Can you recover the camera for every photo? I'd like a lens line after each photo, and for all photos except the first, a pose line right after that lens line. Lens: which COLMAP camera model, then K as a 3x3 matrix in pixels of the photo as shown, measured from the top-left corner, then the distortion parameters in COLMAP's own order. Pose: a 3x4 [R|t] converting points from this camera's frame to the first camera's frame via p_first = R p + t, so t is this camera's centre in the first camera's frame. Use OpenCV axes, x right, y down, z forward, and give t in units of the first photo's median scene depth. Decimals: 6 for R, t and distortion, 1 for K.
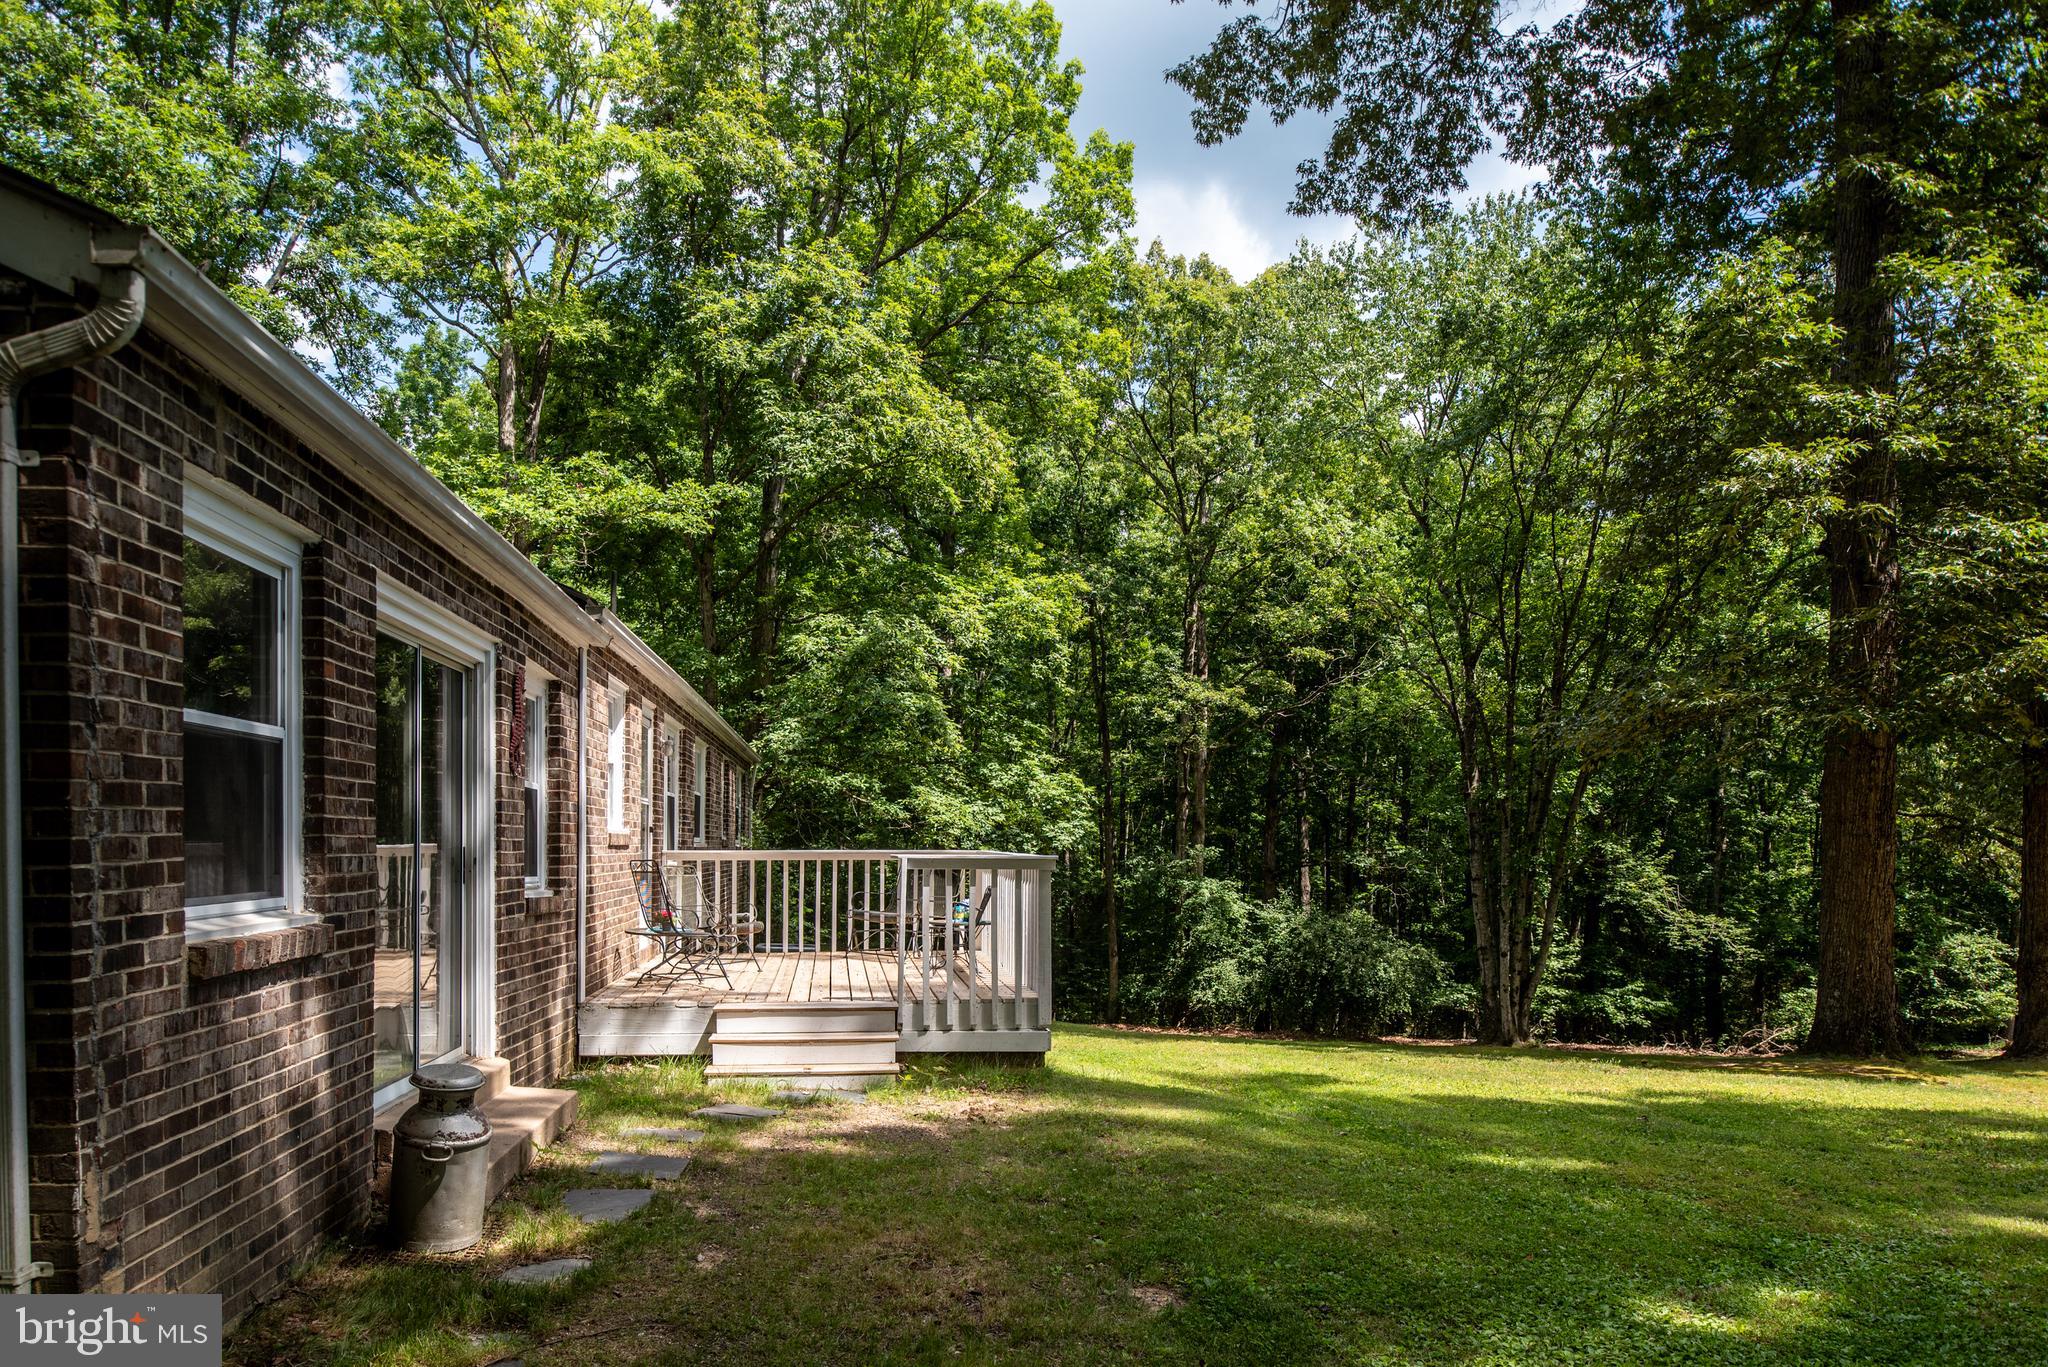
lens RADIAL K [[1412.1, 0, 1018.9], [0, 1412.1, 883.5], [0, 0, 1]] dist [-0.011878, -0.005654]
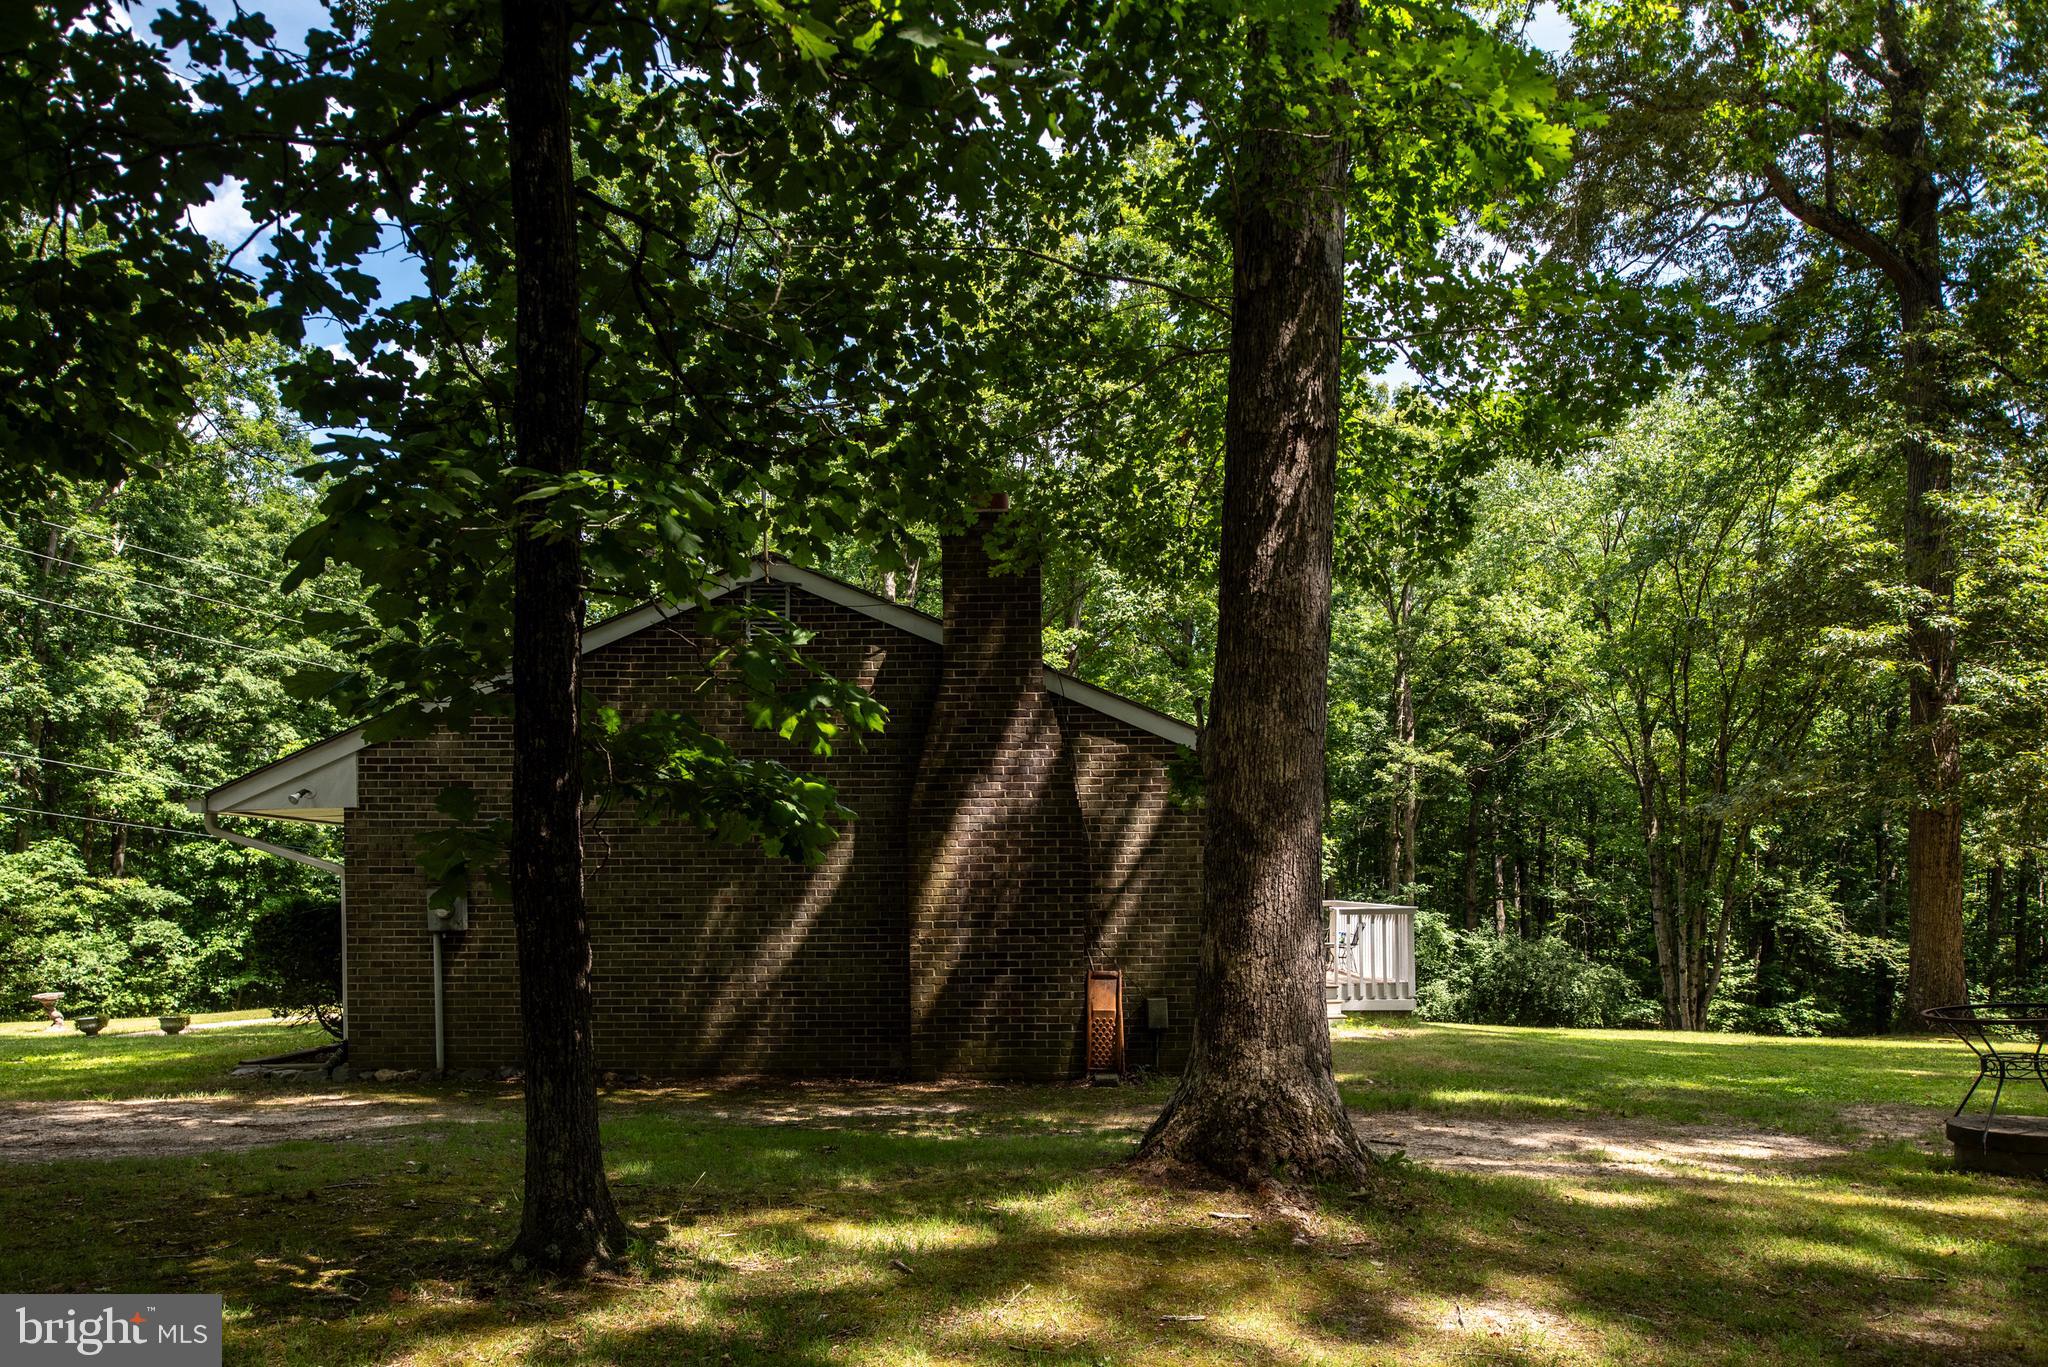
lens RADIAL K [[1412.1, 0, 1018.9], [0, 1412.1, 883.5], [0, 0, 1]] dist [-0.011878, -0.005654]
pose [[0.993124, -0.016764, -0.115864, -0.070394], [0.014033, 0.999605, -0.024346, -0.003127], [0.116226, 0.022553, 0.992967, -0.234581]]
